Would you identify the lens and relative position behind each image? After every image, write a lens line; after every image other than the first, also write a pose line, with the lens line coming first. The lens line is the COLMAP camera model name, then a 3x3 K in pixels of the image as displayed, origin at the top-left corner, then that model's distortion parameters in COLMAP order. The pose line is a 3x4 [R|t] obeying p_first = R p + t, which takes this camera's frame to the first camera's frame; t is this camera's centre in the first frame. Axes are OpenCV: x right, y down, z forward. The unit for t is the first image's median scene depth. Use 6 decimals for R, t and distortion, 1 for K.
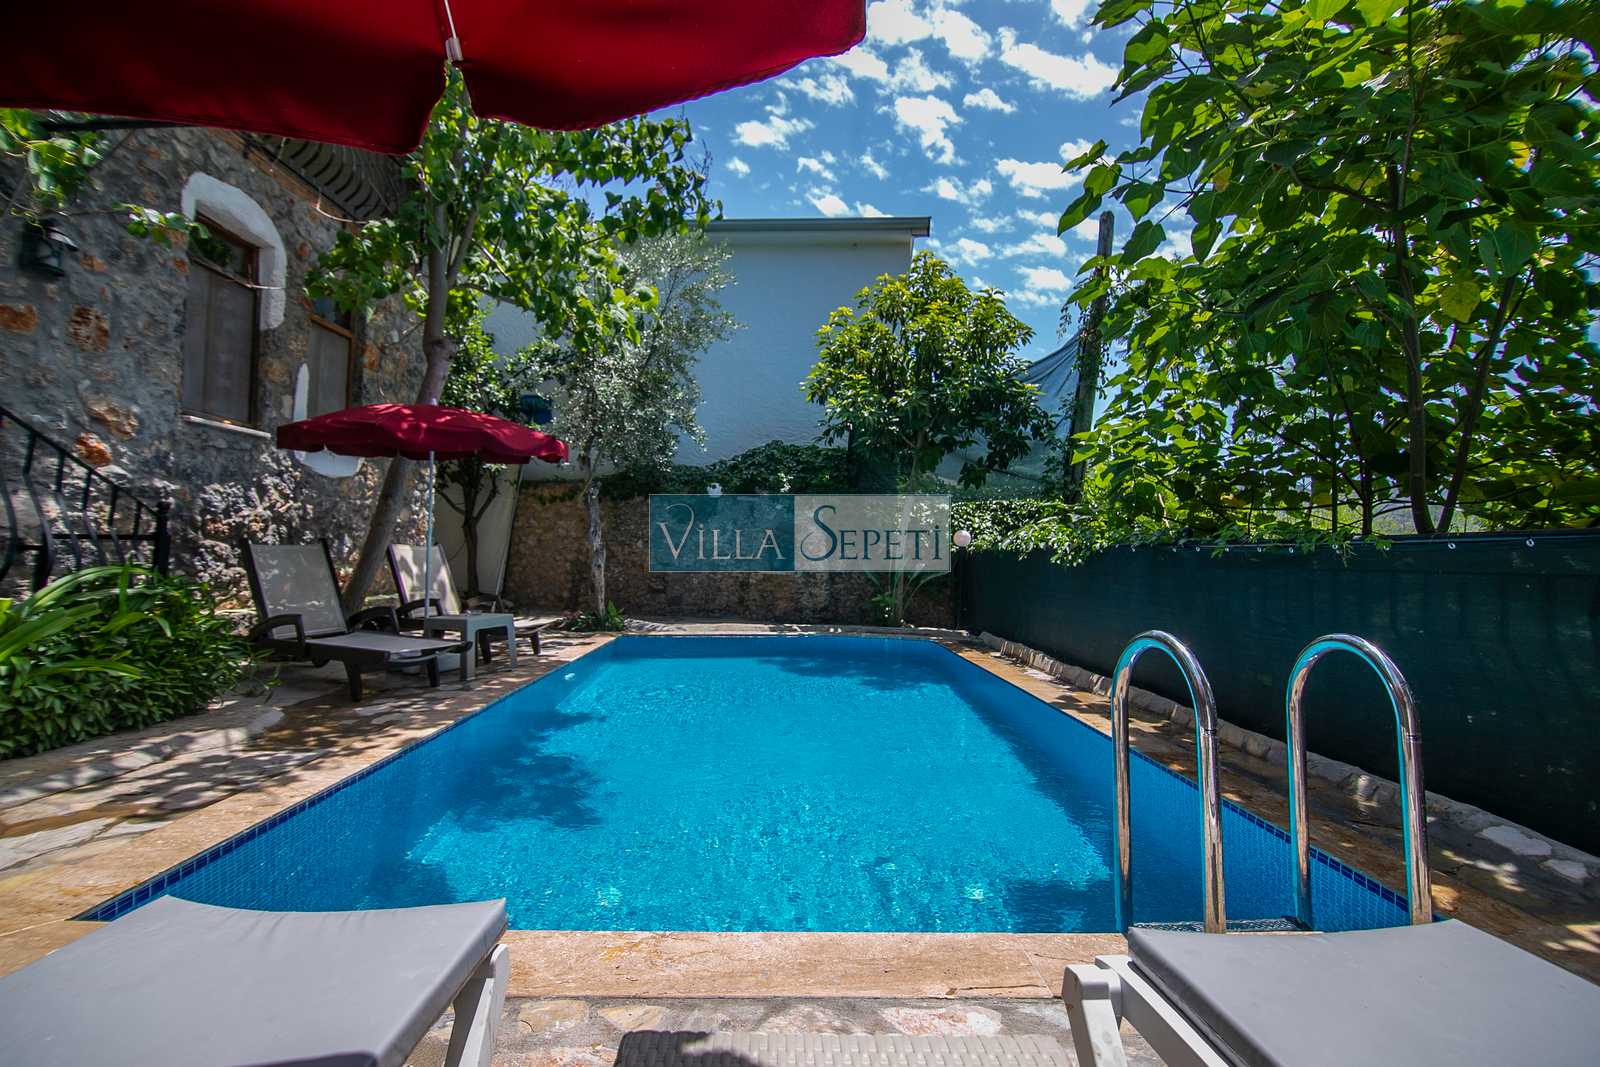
lens RADIAL K [[733.2, 0, 758.3], [0, 733.2, 506.8], [0, 0, 1]] dist [0.073077, -0.032957]
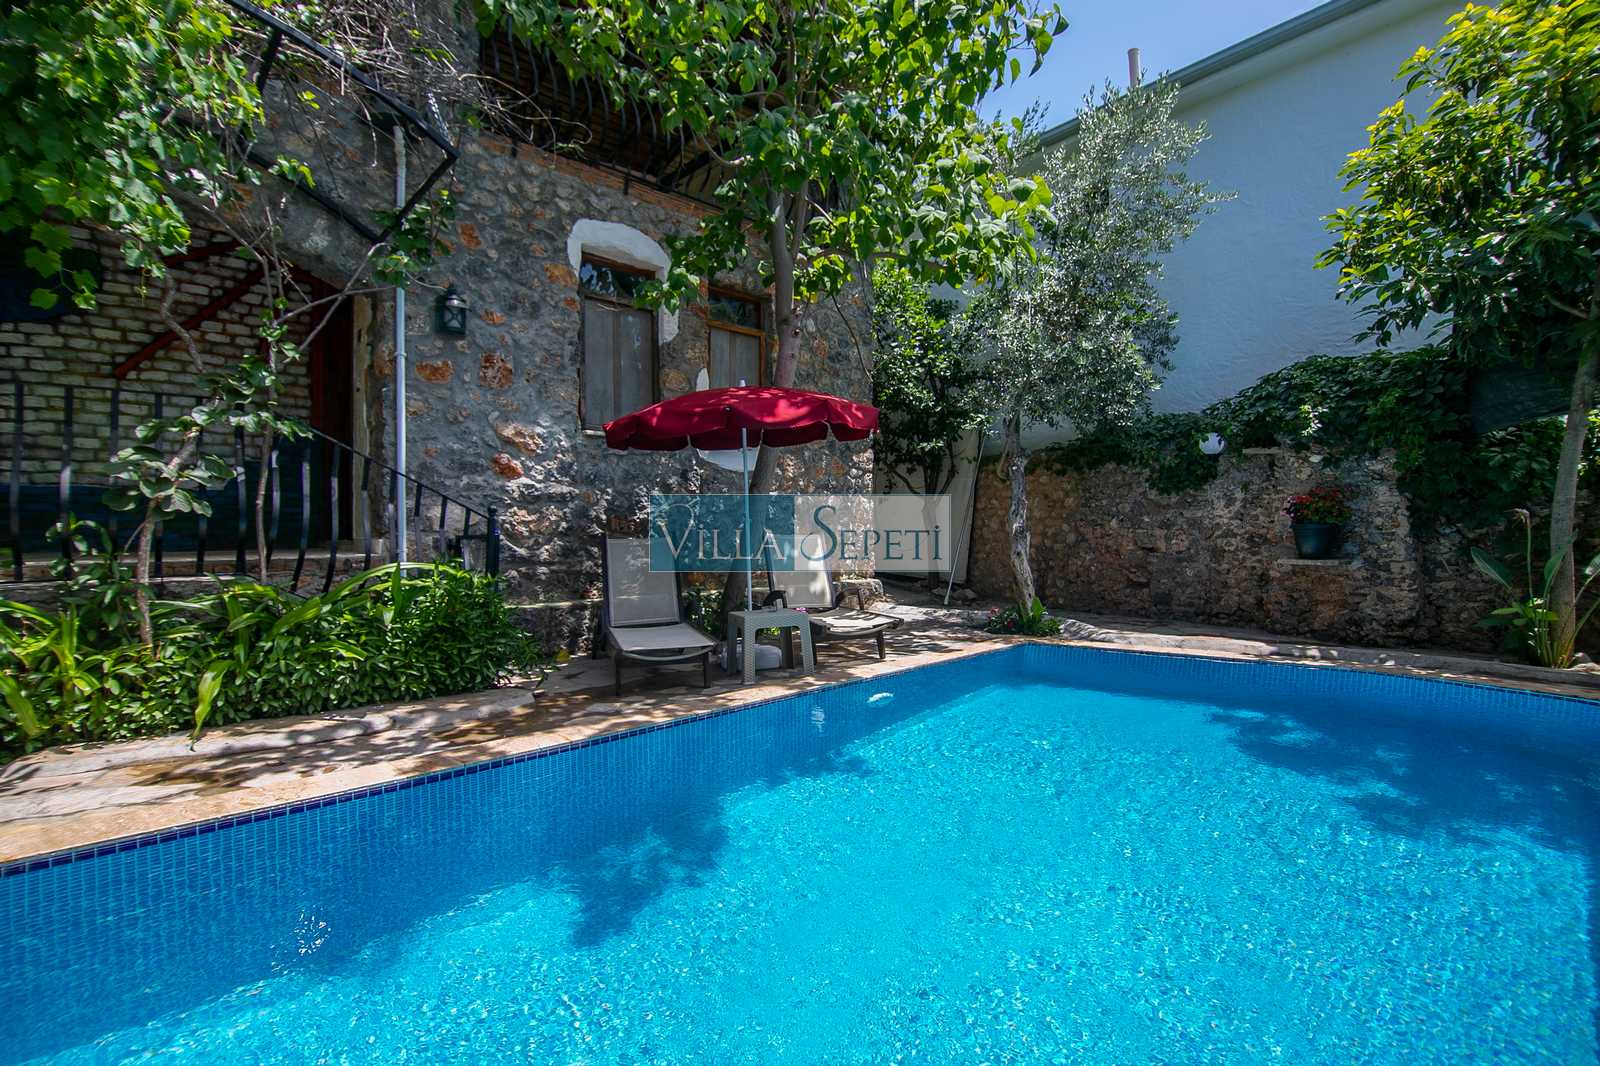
lens RADIAL K [[726.5, 0, 794.3], [0, 726.5, 523.2], [0, 0, 1]] dist [-0.001469, -0.007801]
pose [[0.710318, -0.033062, -0.703104, 0.220260], [0.067395, 0.997501, 0.021181, 0.017963], [0.700646, -0.062431, 0.710772, 0.347558]]
